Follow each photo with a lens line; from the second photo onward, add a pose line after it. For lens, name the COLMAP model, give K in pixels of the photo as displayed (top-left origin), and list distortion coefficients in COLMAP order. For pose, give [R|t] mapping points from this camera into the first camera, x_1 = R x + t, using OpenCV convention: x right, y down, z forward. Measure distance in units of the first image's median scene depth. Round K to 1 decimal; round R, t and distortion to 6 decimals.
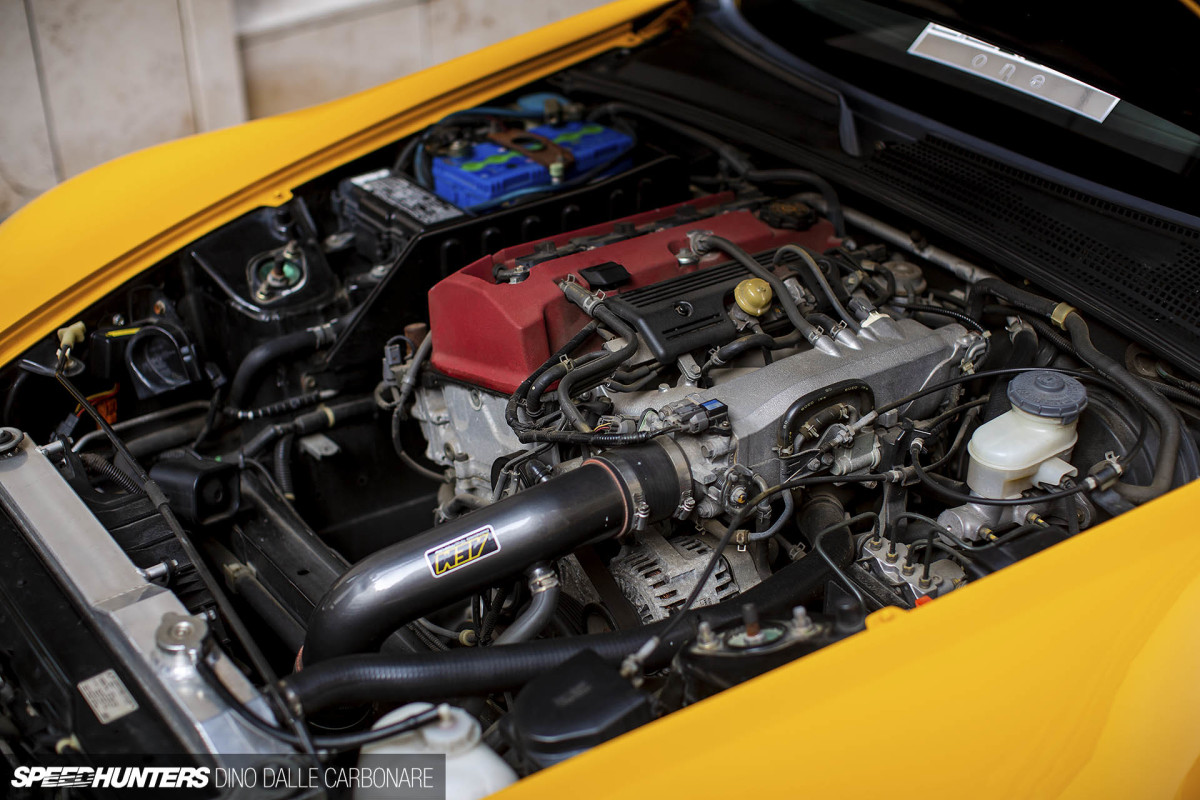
lens RADIAL K [[1750.0, 0, 600.0], [0, 1750.0, 400.0], [0, 0, 1]] dist [-0.173134, 0.382637]
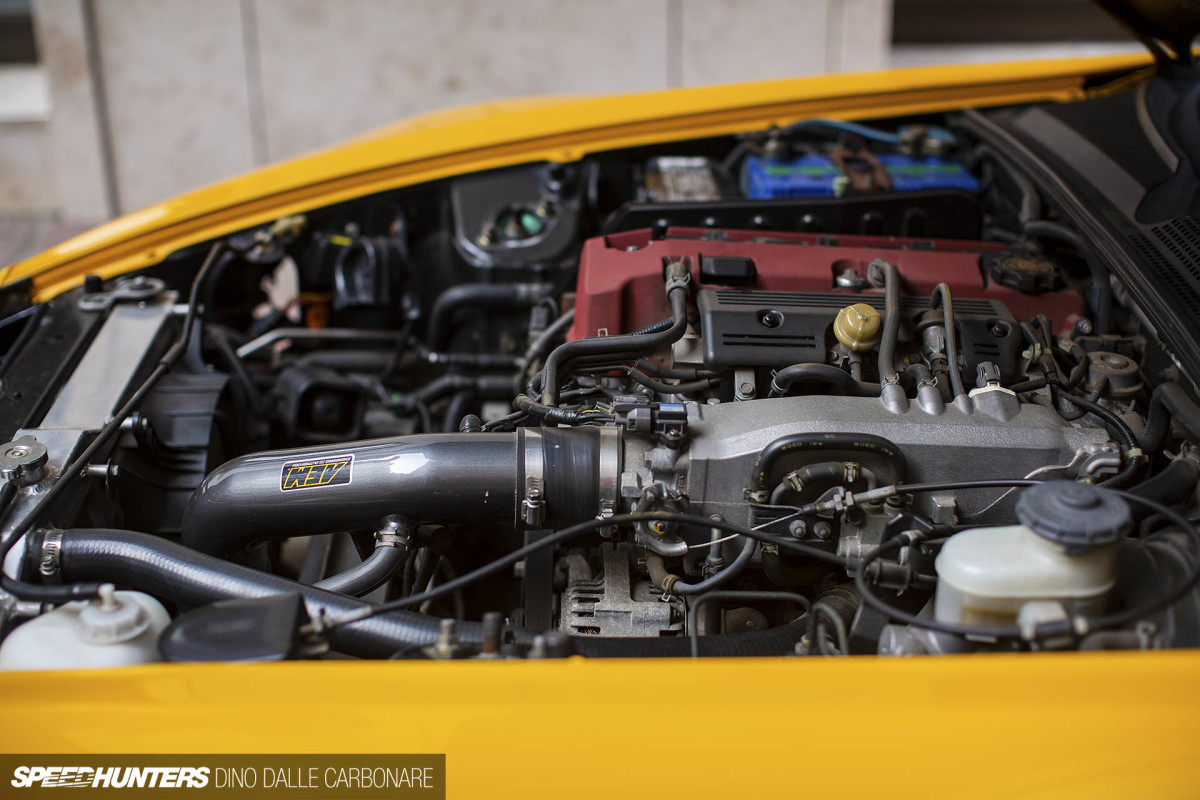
lens RADIAL K [[1750.0, 0, 600.0], [0, 1750.0, 400.0], [0, 0, 1]] dist [-0.173134, 0.382637]
pose [[0.819126, 0.250760, -0.515900, 0.413506], [-0.301389, 0.953381, -0.015131, 0.019781], [0.488055, 0.167881, 0.856515, 0.279801]]
